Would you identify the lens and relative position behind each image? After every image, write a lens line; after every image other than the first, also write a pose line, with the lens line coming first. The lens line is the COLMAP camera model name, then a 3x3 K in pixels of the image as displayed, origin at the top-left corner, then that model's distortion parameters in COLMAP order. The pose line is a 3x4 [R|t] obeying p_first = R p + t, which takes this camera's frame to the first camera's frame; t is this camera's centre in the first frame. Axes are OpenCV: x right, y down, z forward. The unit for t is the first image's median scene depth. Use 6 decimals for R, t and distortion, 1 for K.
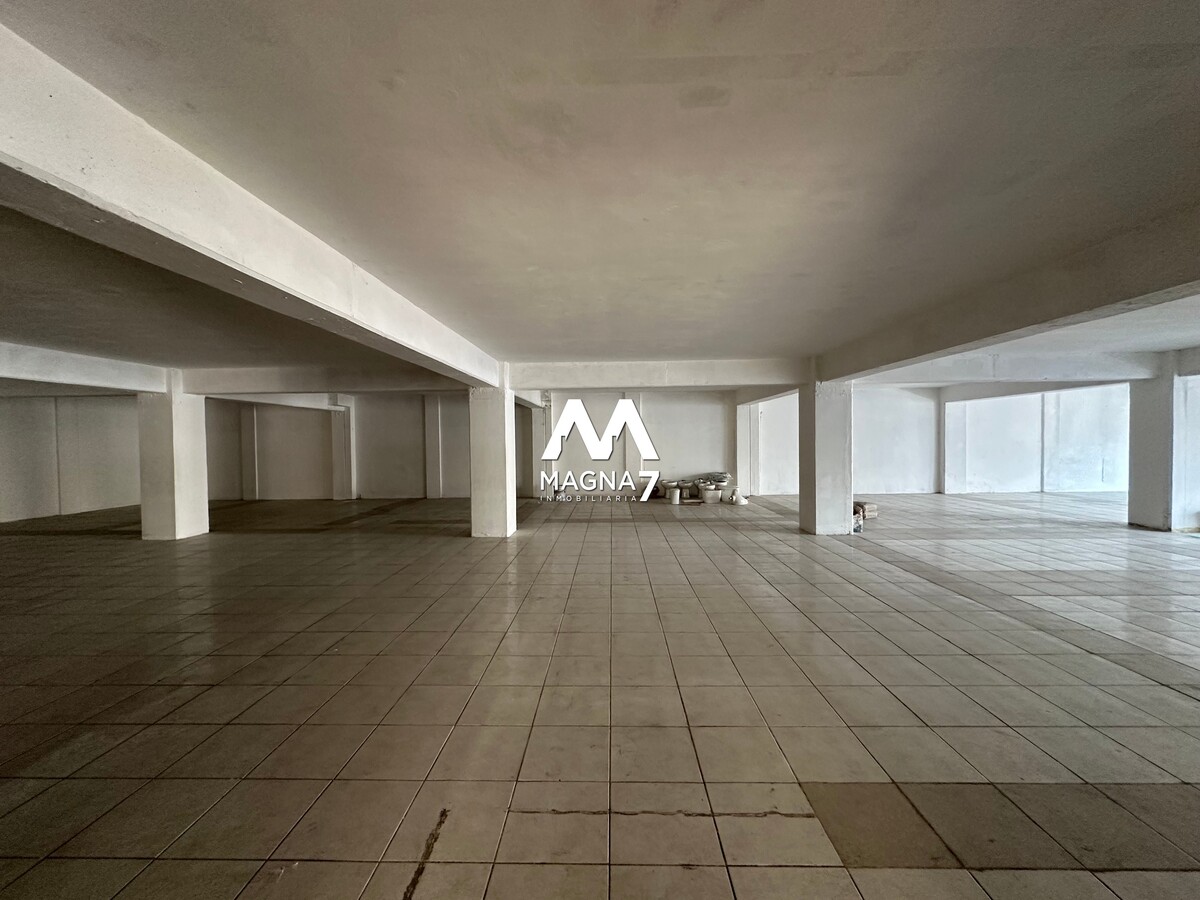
lens RADIAL K [[479.4, 0, 599.1], [0, 479.4, 451.1], [0, 0, 1]] dist [-0.001606, 0.000350]
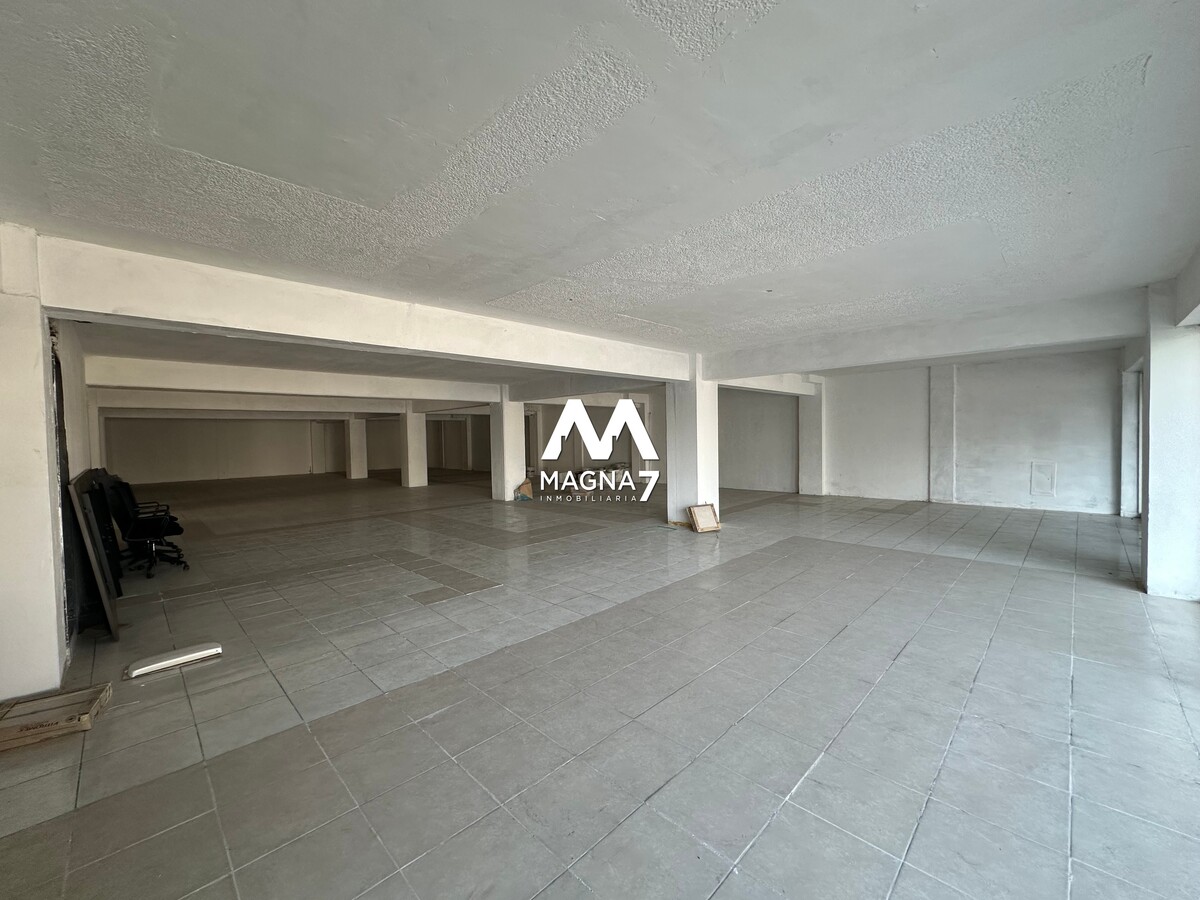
lens RADIAL K [[479.4, 0, 599.1], [0, 479.4, 451.1], [0, 0, 1]] dist [-0.001606, 0.000350]
pose [[0.737029, 0.020047, -0.675563, 0.930301], [0.000393, 0.999547, 0.030091, -0.016659], [0.675861, -0.022443, 0.736688, 0.086182]]
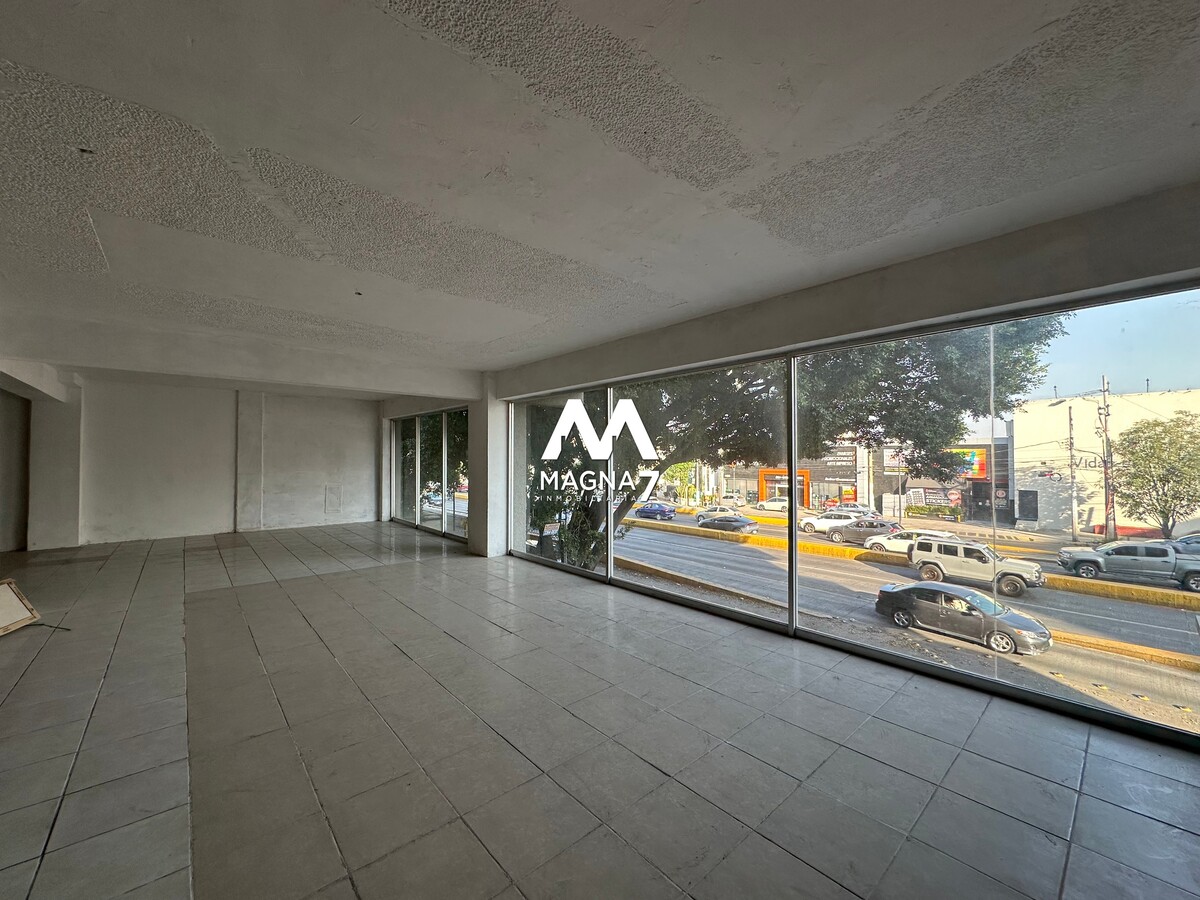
lens RADIAL K [[479.4, 0, 599.1], [0, 479.4, 451.1], [0, 0, 1]] dist [-0.001606, 0.000350]
pose [[0.720035, 0.024889, 0.693492, 0.725192], [-0.000316, 0.999368, -0.035539, -0.010511], [-0.693938, 0.025370, 0.719587, 0.097060]]
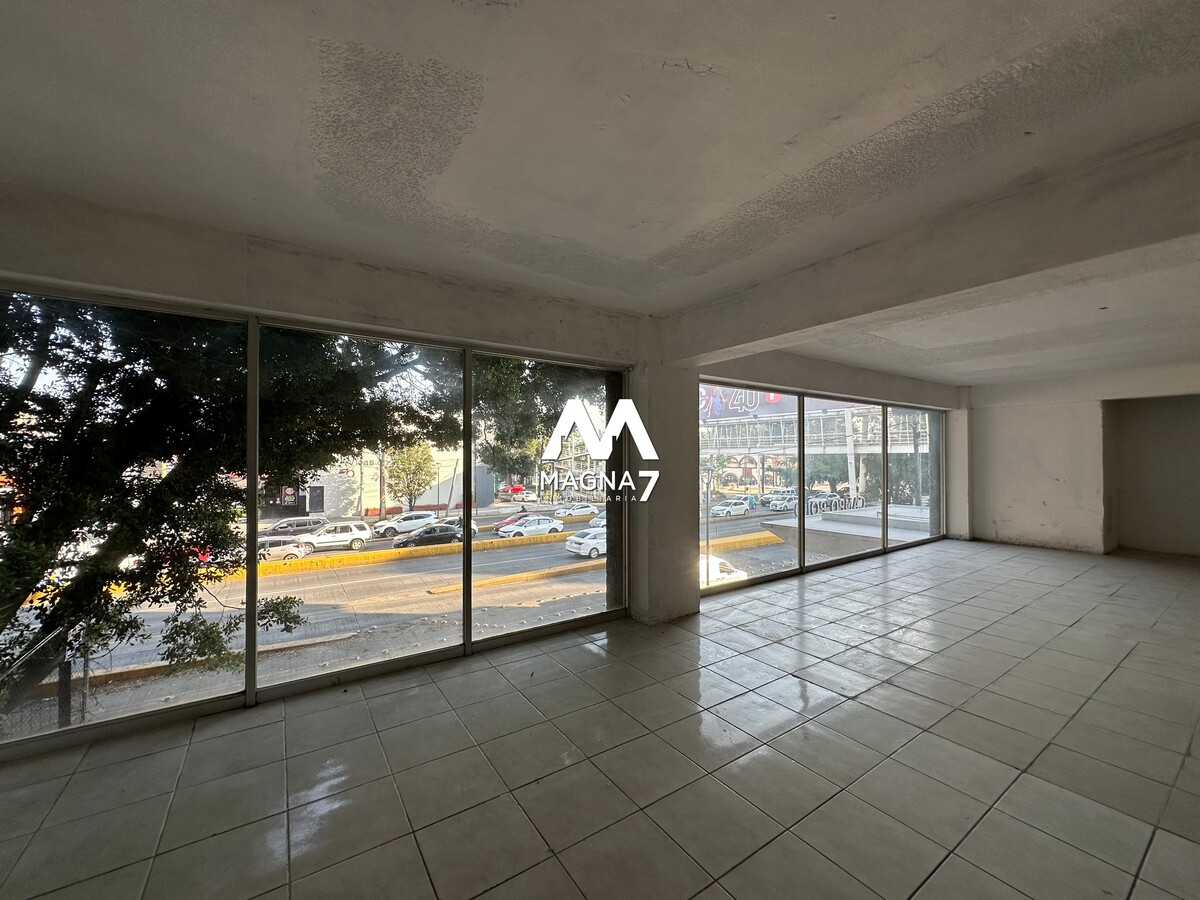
lens RADIAL K [[479.4, 0, 599.1], [0, 479.4, 451.1], [0, 0, 1]] dist [-0.001606, 0.000350]
pose [[-0.587798, 0.025119, 0.808617, 0.758249], [0.024713, 0.999609, -0.013088, -0.028315], [-0.808630, 0.012290, -0.588189, 0.784023]]
